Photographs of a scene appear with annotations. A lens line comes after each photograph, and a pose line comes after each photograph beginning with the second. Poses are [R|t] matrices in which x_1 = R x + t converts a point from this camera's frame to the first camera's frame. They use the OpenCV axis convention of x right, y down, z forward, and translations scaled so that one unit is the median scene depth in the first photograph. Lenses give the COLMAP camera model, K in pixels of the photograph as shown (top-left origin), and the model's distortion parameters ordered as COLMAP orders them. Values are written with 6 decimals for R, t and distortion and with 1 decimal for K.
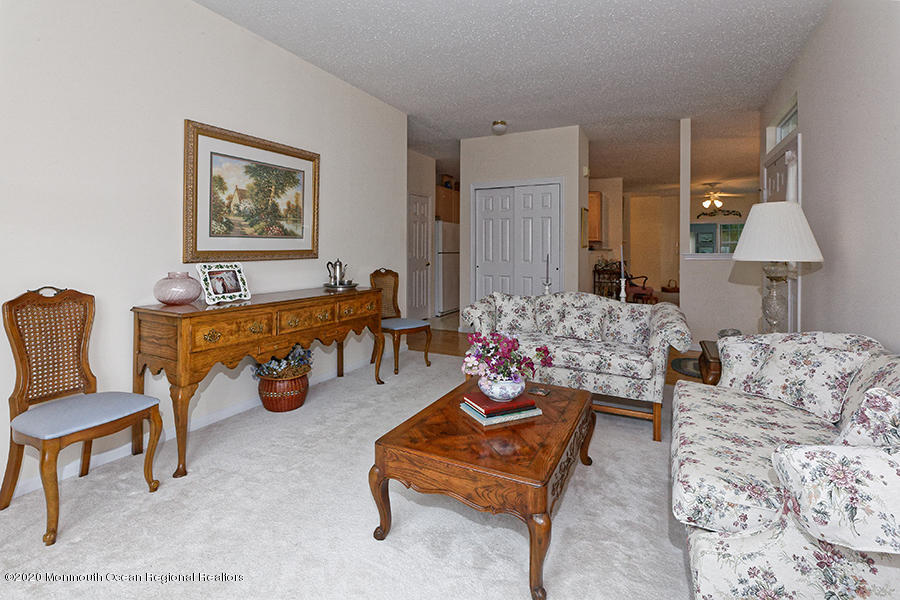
lens RADIAL K [[415.0, 0, 441.8], [0, 415.0, 258.1], [0, 0, 1]] dist [-0.007567, 0.001676]
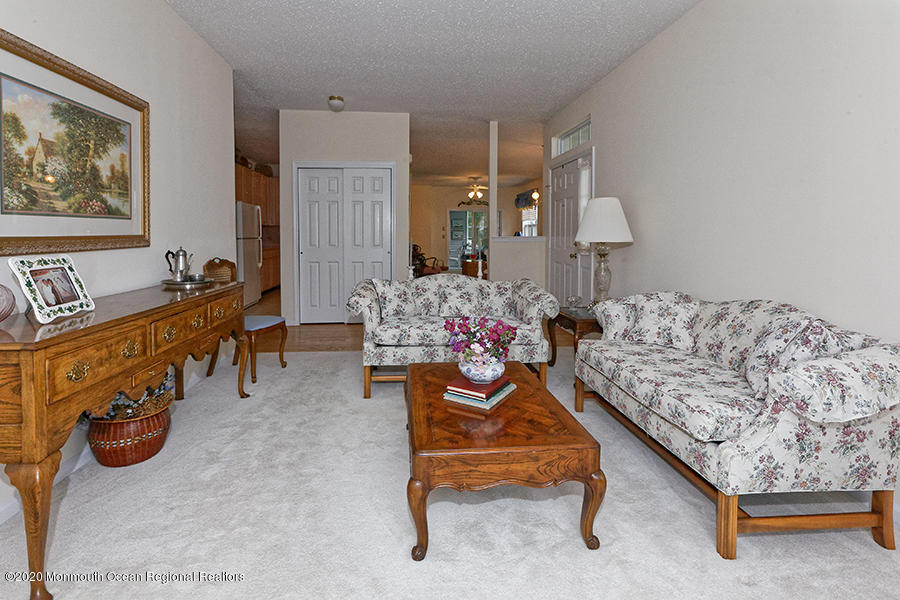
lens RADIAL K [[417.5, 0, 428.9], [0, 417.5, 260.6], [0, 0, 1]] dist [-0.004618, 0.001495]
pose [[0.849288, -0.036161, 0.526690, -0.329391], [0.013467, 0.998811, 0.046861, -0.003230], [-0.527758, -0.032705, 0.848765, 0.139680]]
